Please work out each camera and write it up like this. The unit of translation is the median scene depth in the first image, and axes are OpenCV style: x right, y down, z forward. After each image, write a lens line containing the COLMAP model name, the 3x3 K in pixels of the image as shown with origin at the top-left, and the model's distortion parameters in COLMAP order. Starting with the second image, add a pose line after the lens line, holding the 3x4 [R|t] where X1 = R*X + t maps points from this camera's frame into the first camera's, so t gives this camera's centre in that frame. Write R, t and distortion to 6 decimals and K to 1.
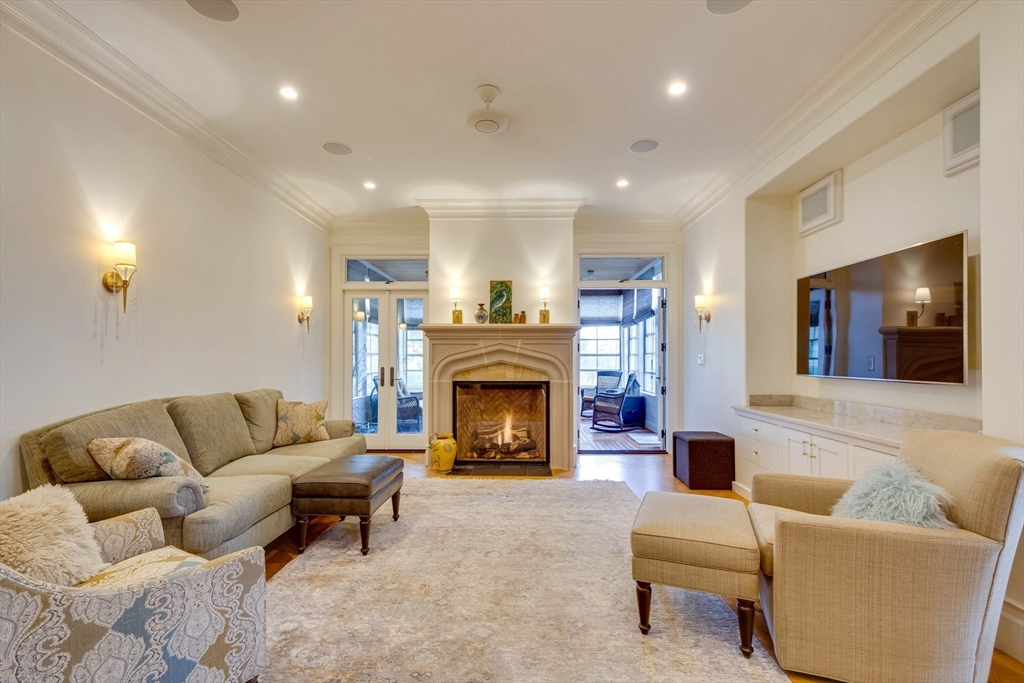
lens RADIAL K [[444.4, 0, 511.5], [0, 444.4, 354.3], [0, 0, 1]] dist [-0.000171, -0.000440]
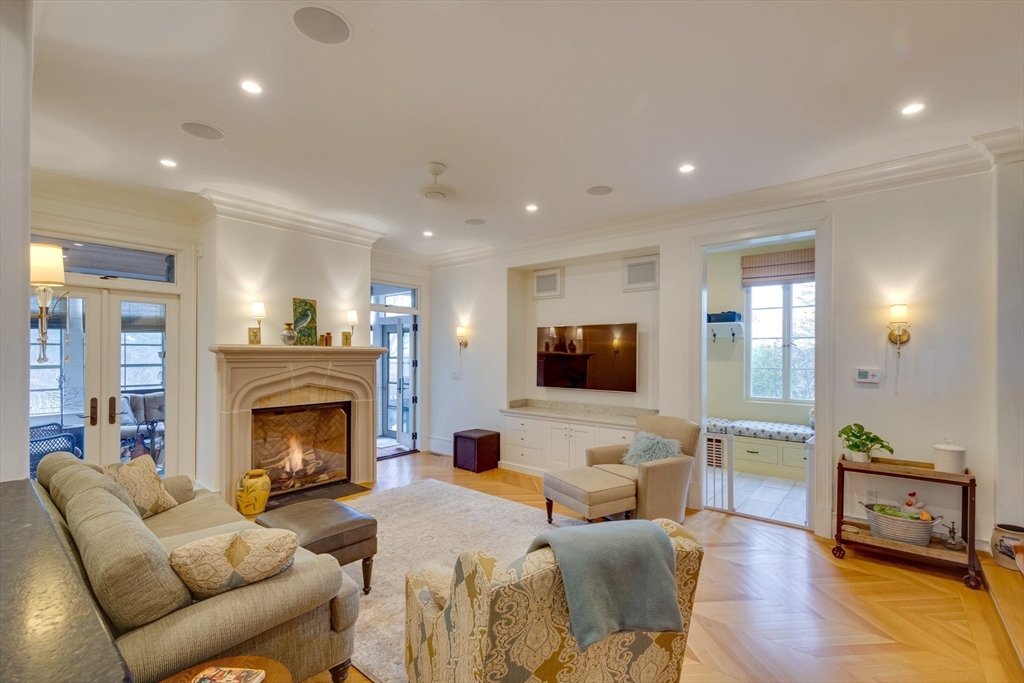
lens RADIAL K [[441.6, 0, 512.0], [0, 441.6, 356.3], [0, 0, 1]] dist [0.020523, 0.000040]
pose [[0.621381, 0.000289, 0.783509, -0.497952], [-0.012075, 0.999885, 0.009207, -0.058115], [-0.783416, -0.015182, 0.621313, 0.059664]]
